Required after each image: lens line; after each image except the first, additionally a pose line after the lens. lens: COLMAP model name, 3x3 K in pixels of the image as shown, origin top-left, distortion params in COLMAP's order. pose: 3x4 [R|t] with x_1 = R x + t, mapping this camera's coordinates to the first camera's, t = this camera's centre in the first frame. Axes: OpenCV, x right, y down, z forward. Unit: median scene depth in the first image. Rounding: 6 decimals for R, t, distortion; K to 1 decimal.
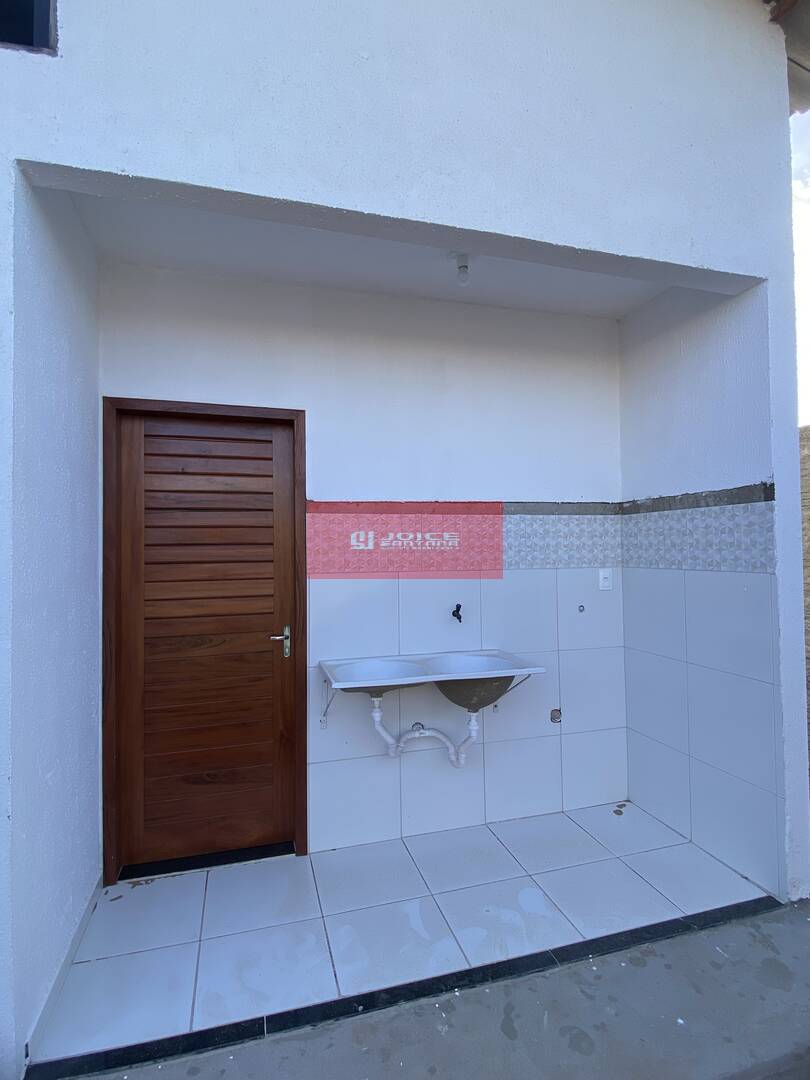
lens RADIAL K [[534.5, 0, 404.6], [0, 534.5, 535.4], [0, 0, 1]] dist [0.005503, -0.018130]
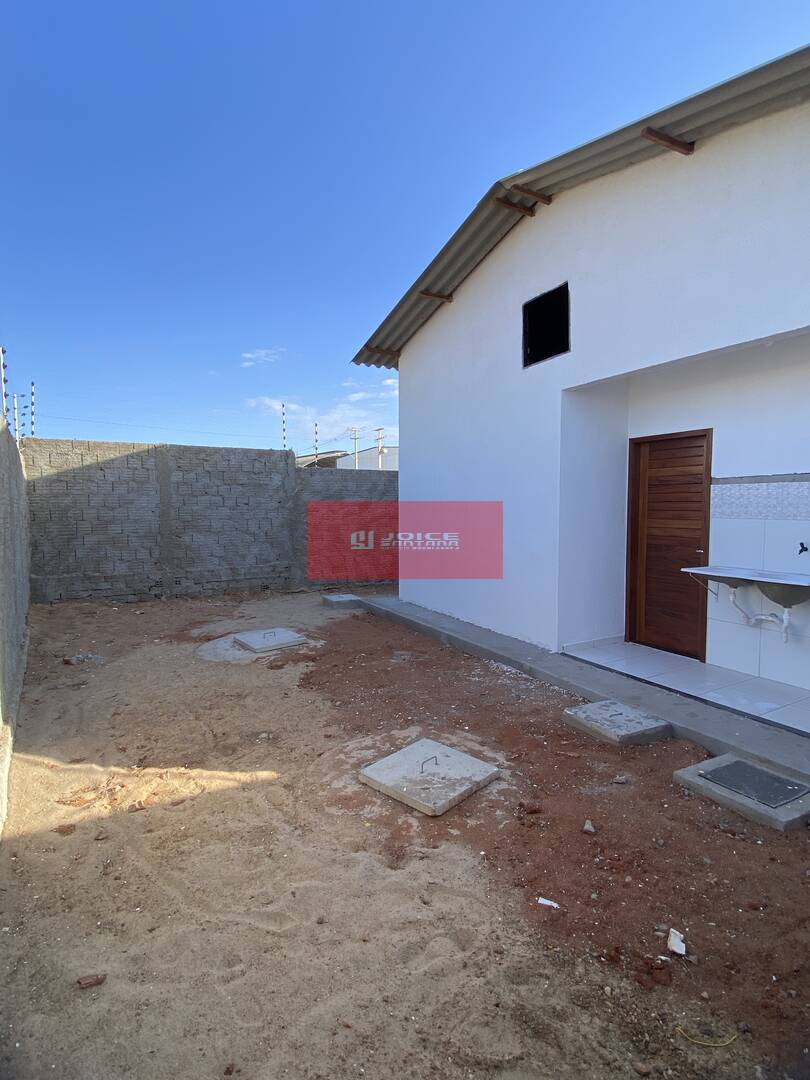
lens RADIAL K [[534.5, 0, 397.9], [0, 534.5, 535.2], [0, 0, 1]] dist [0.005503, -0.018130]
pose [[0.207809, 0.068032, -0.975801, 1.419395], [0.022294, 0.996990, 0.074257, -0.029613], [0.977915, -0.037186, 0.205667, -0.453377]]
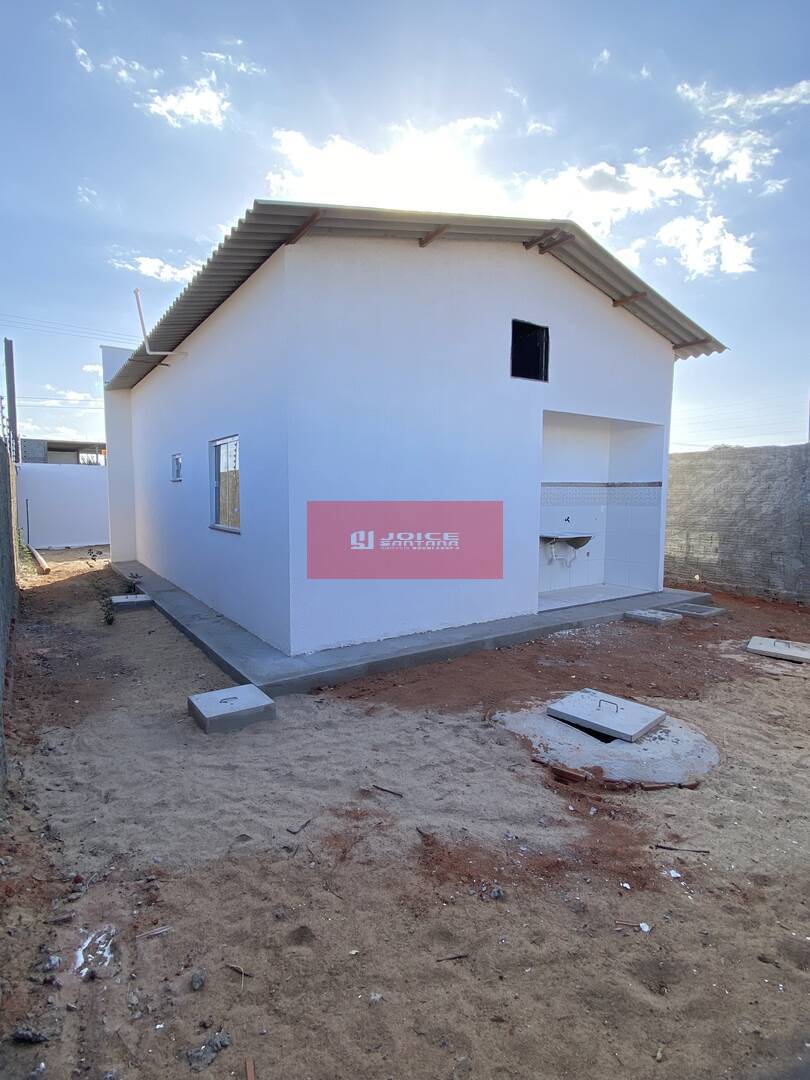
lens RADIAL K [[534.5, 0, 399.7], [0, 534.5, 535.4], [0, 0, 1]] dist [0.005503, -0.018130]
pose [[0.949547, -0.008349, 0.313515, -1.873078], [-0.022327, 0.995310, 0.094127, -0.030847], [-0.312830, -0.096378, 0.944907, -1.682724]]
